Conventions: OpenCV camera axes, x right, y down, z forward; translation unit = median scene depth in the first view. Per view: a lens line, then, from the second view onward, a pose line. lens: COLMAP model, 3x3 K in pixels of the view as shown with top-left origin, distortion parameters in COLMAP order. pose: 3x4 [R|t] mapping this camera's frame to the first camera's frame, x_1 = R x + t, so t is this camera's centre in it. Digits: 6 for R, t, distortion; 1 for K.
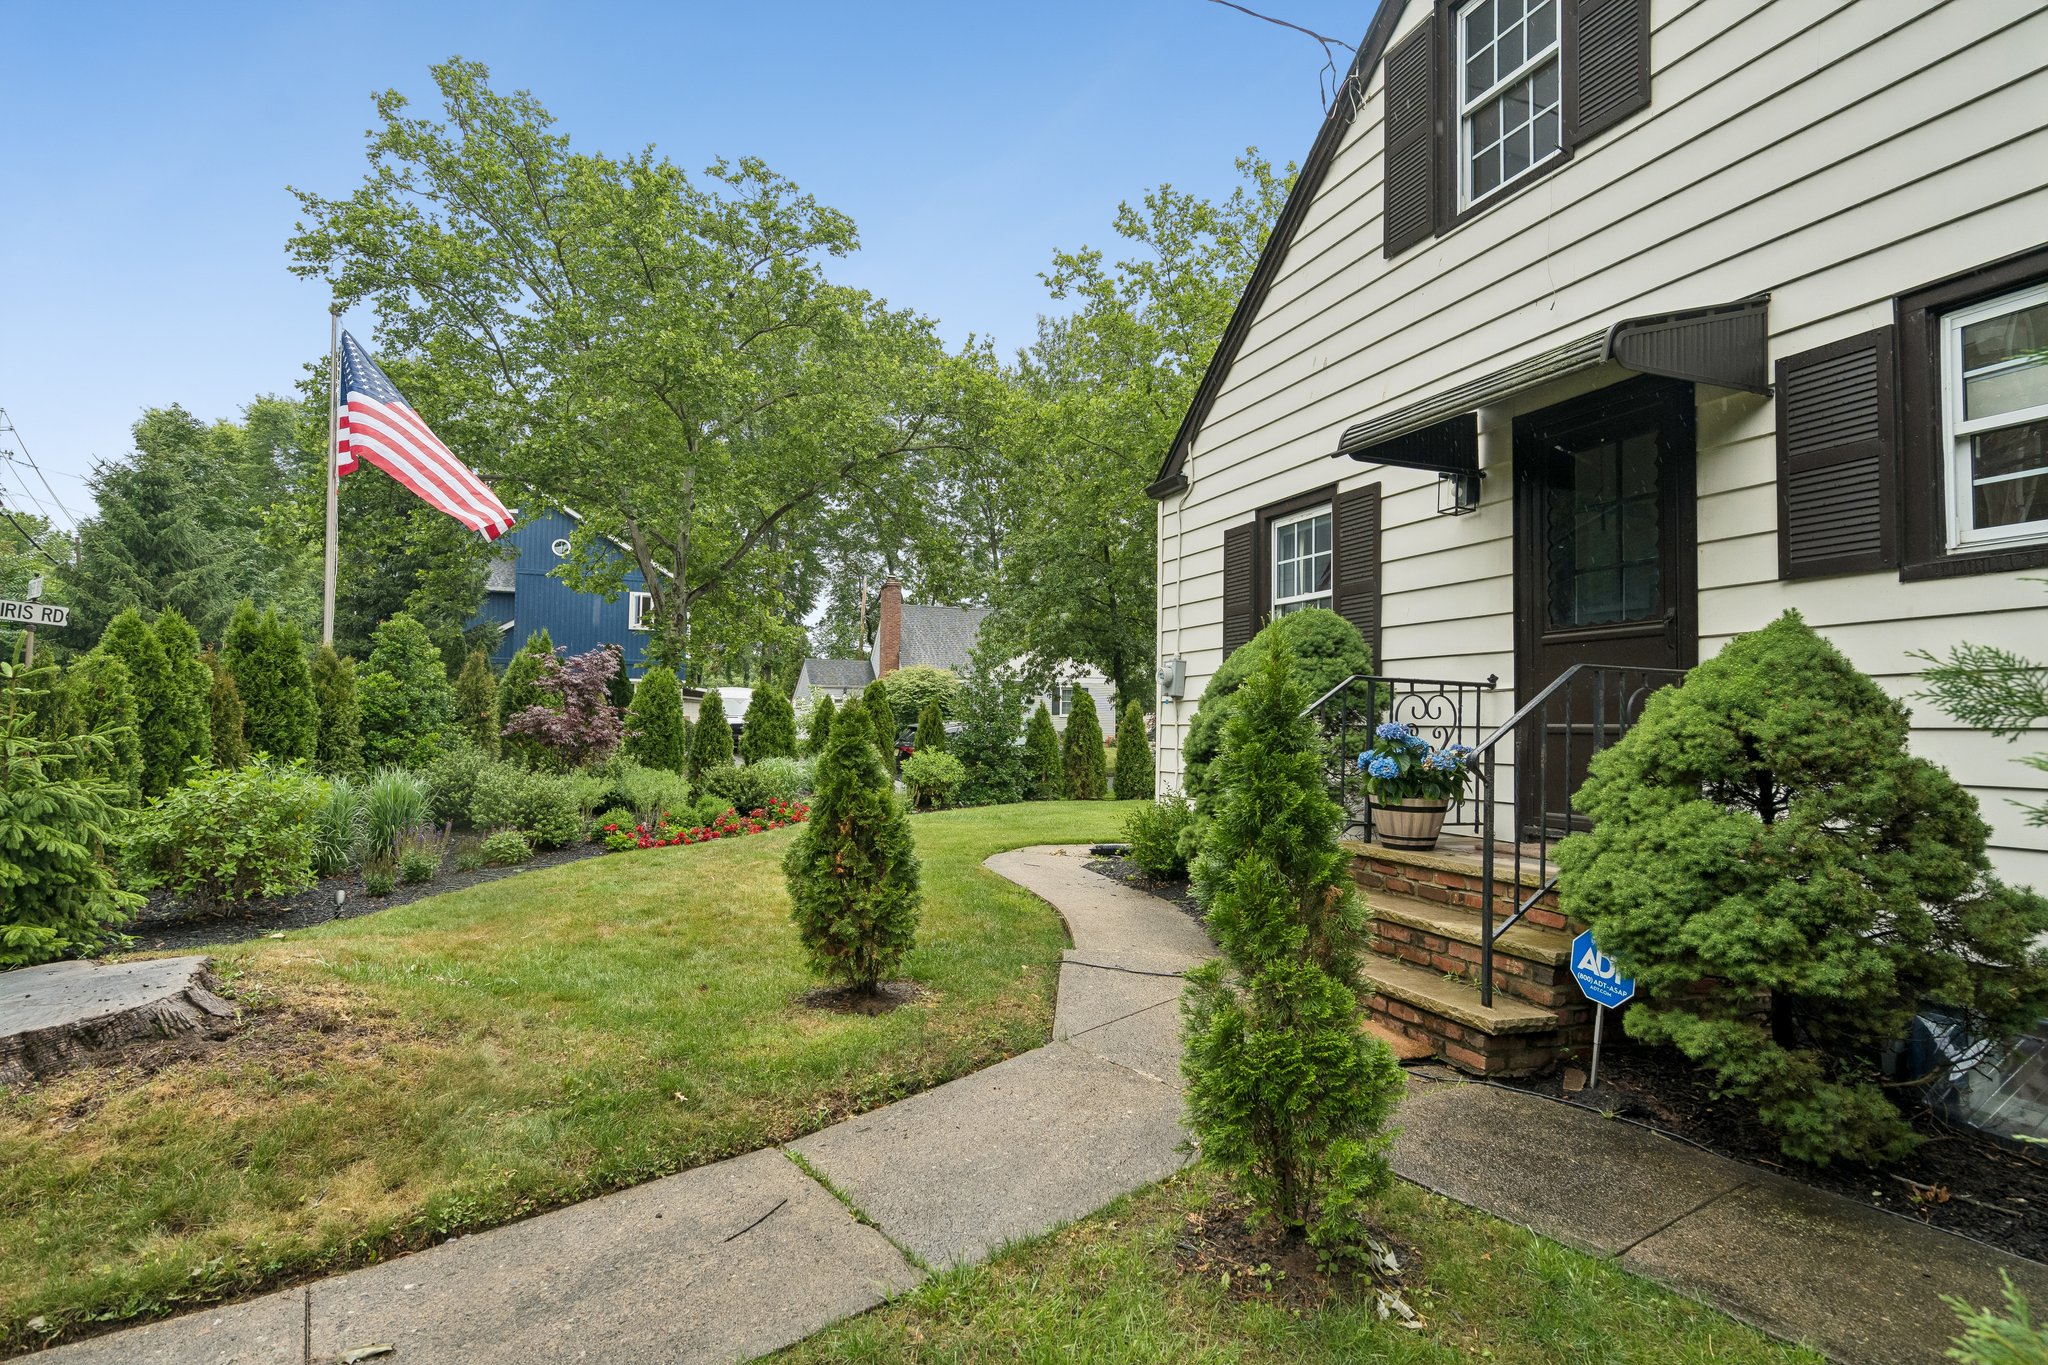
lens RADIAL K [[1013.8, 0, 1017.3], [0, 1013.8, 684.6], [0, 0, 1]] dist [0.003699, 0.001465]
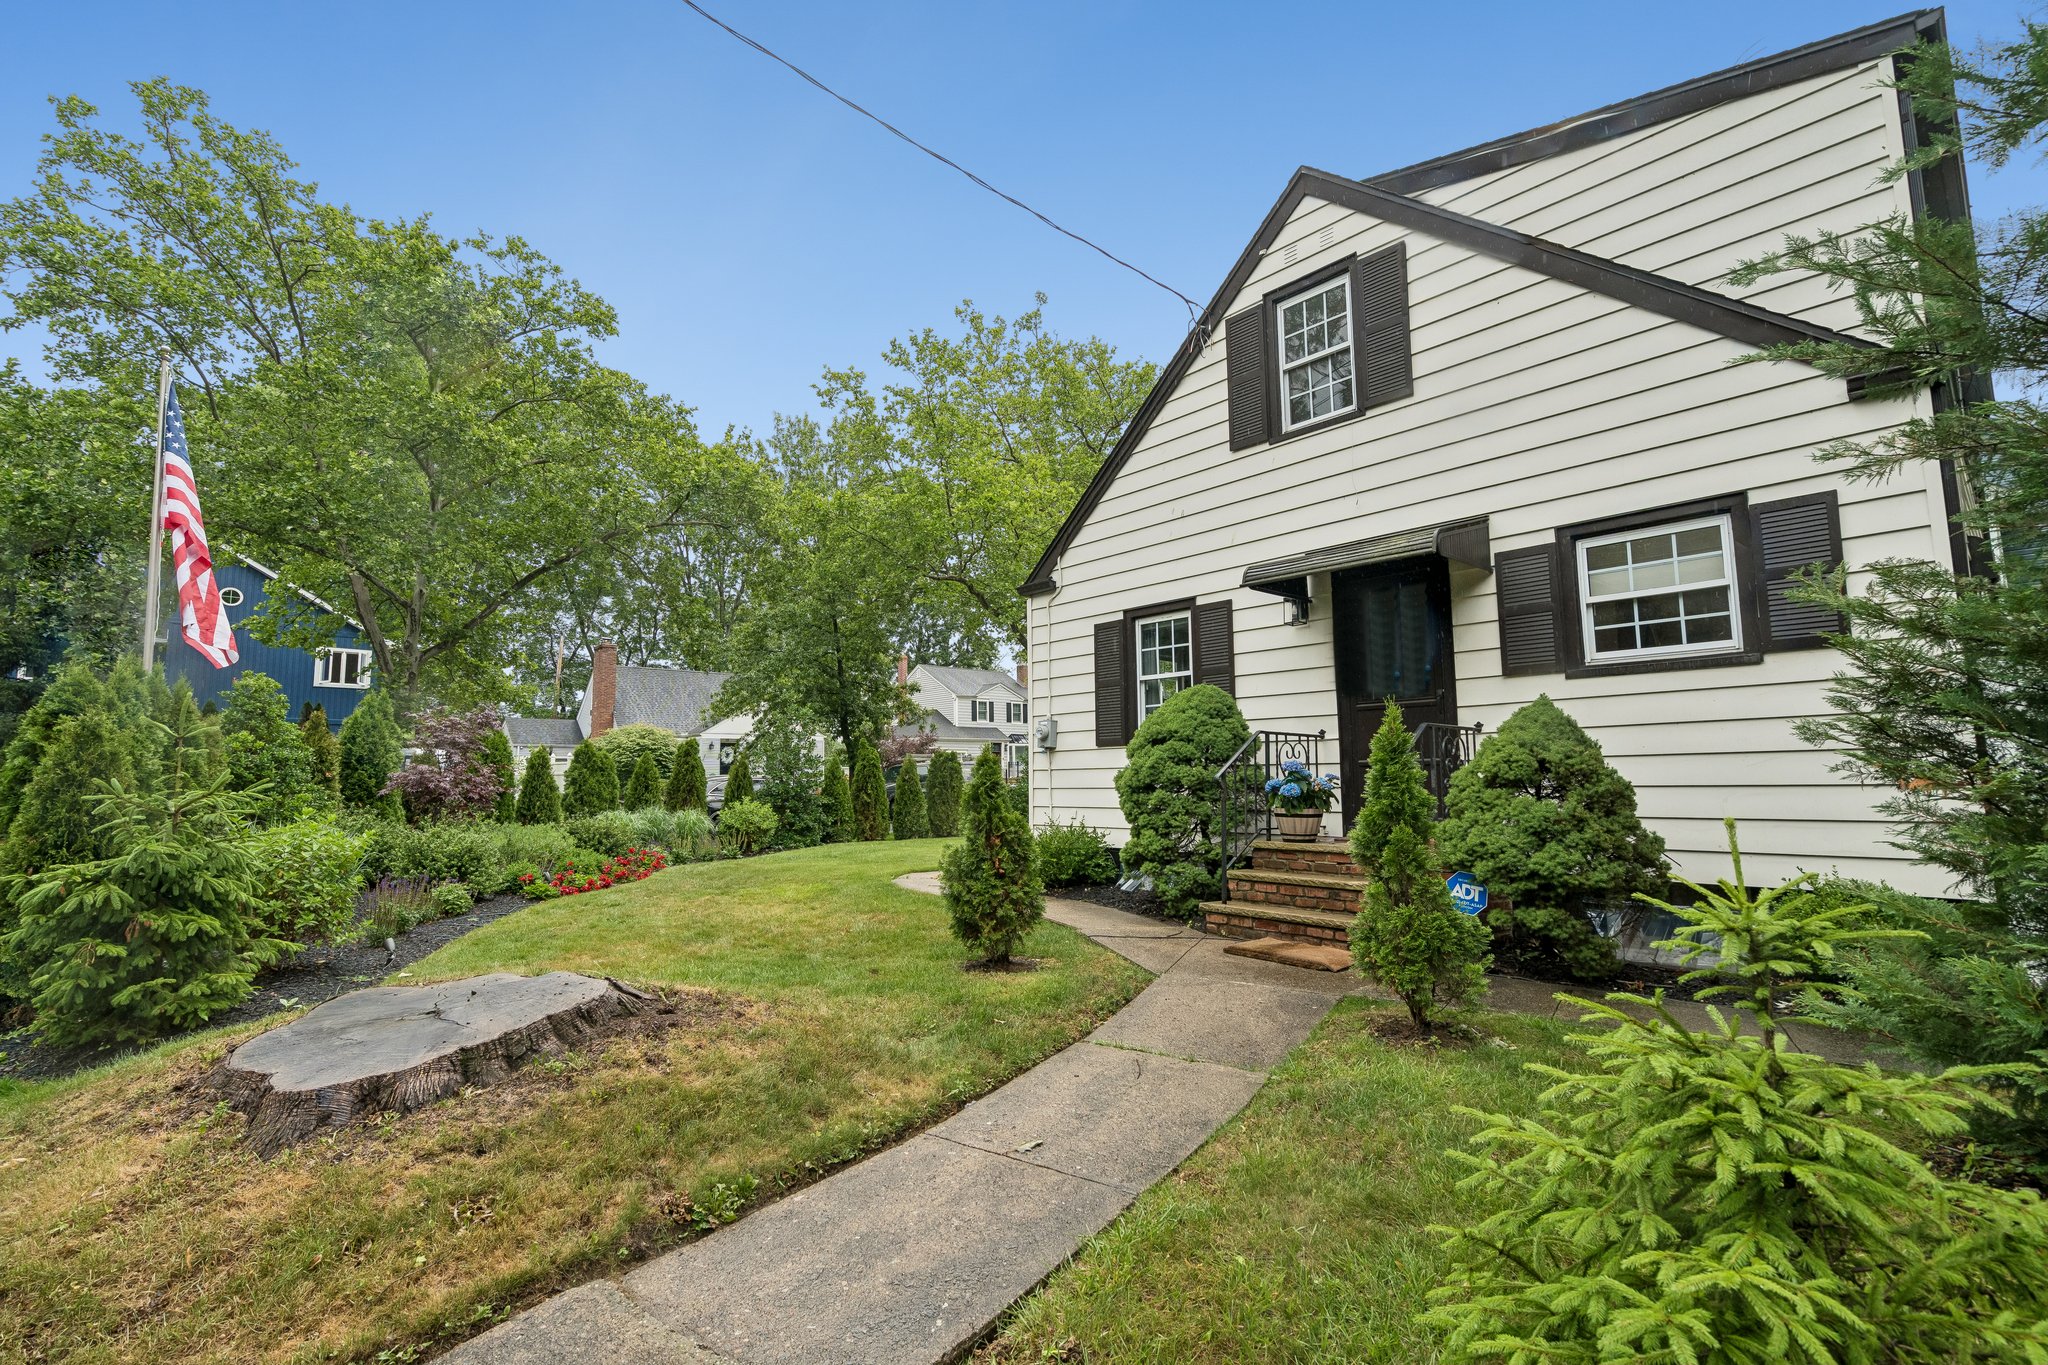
lens RADIAL K [[921.9, 0, 1019.6], [0, 921.9, 685.1], [0, 0, 1]] dist [-0.002751, -0.000466]
pose [[0.936897, 0.013846, 0.349332, -0.296114], [0.007685, 0.998158, -0.060175, 0.002322], [-0.349522, 0.059063, 0.935065, -0.104217]]
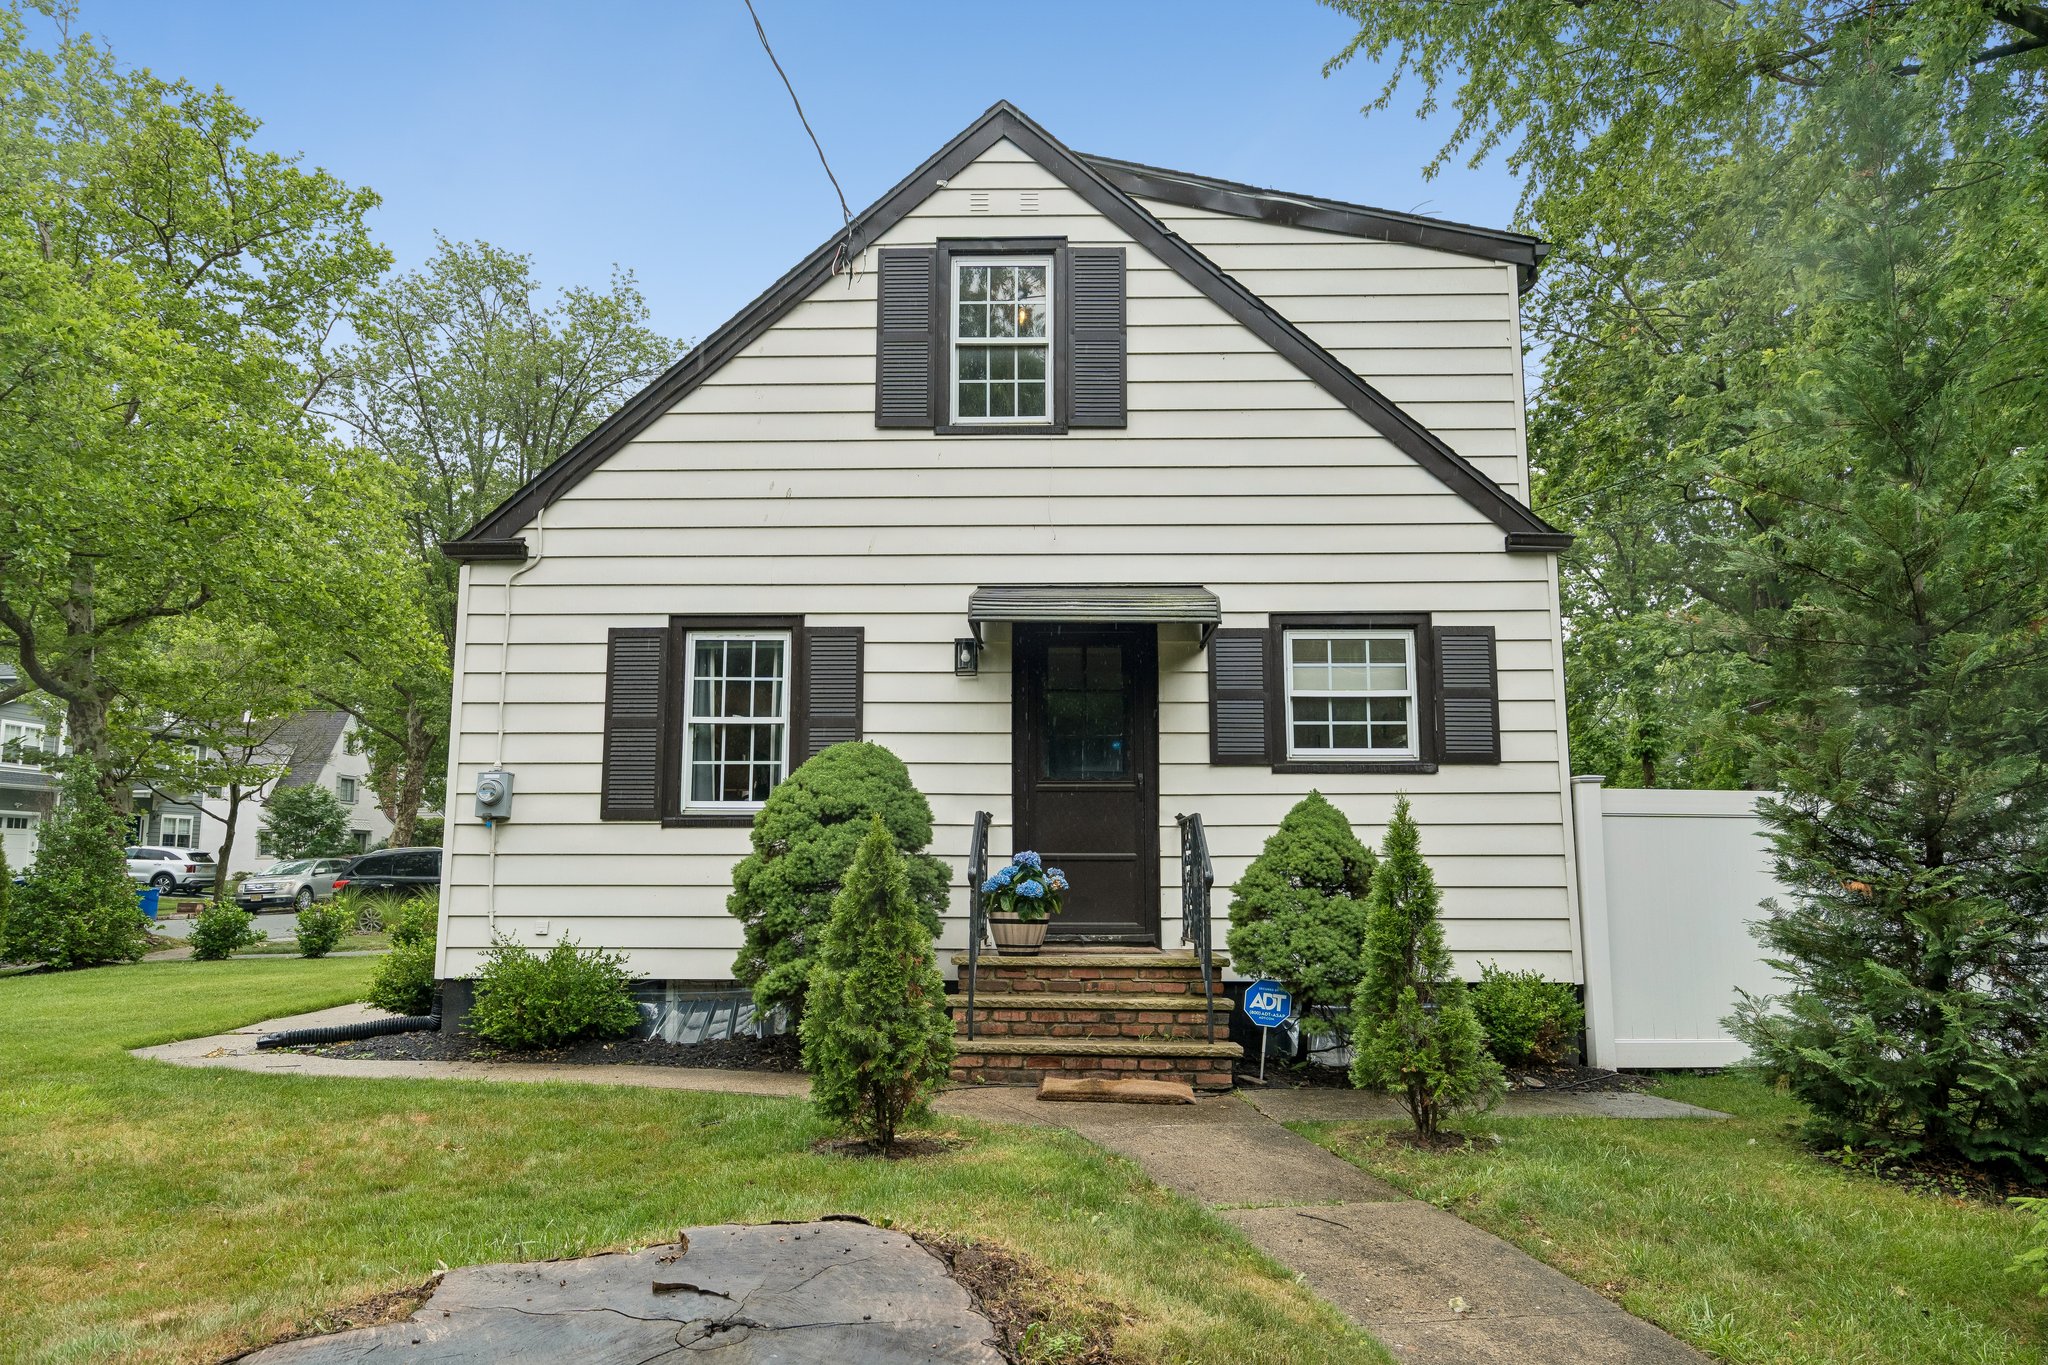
lens RADIAL K [[1369.7, 0, 1022.4], [0, 1369.7, 689.1], [0, 0, 1]] dist [0.012450, 0.002173]
pose [[0.392194, 0.112786, 0.912942, -0.669166], [-0.036568, 0.993582, -0.107039, 0.011575], [-0.919156, 0.008596, 0.393801, 0.201804]]
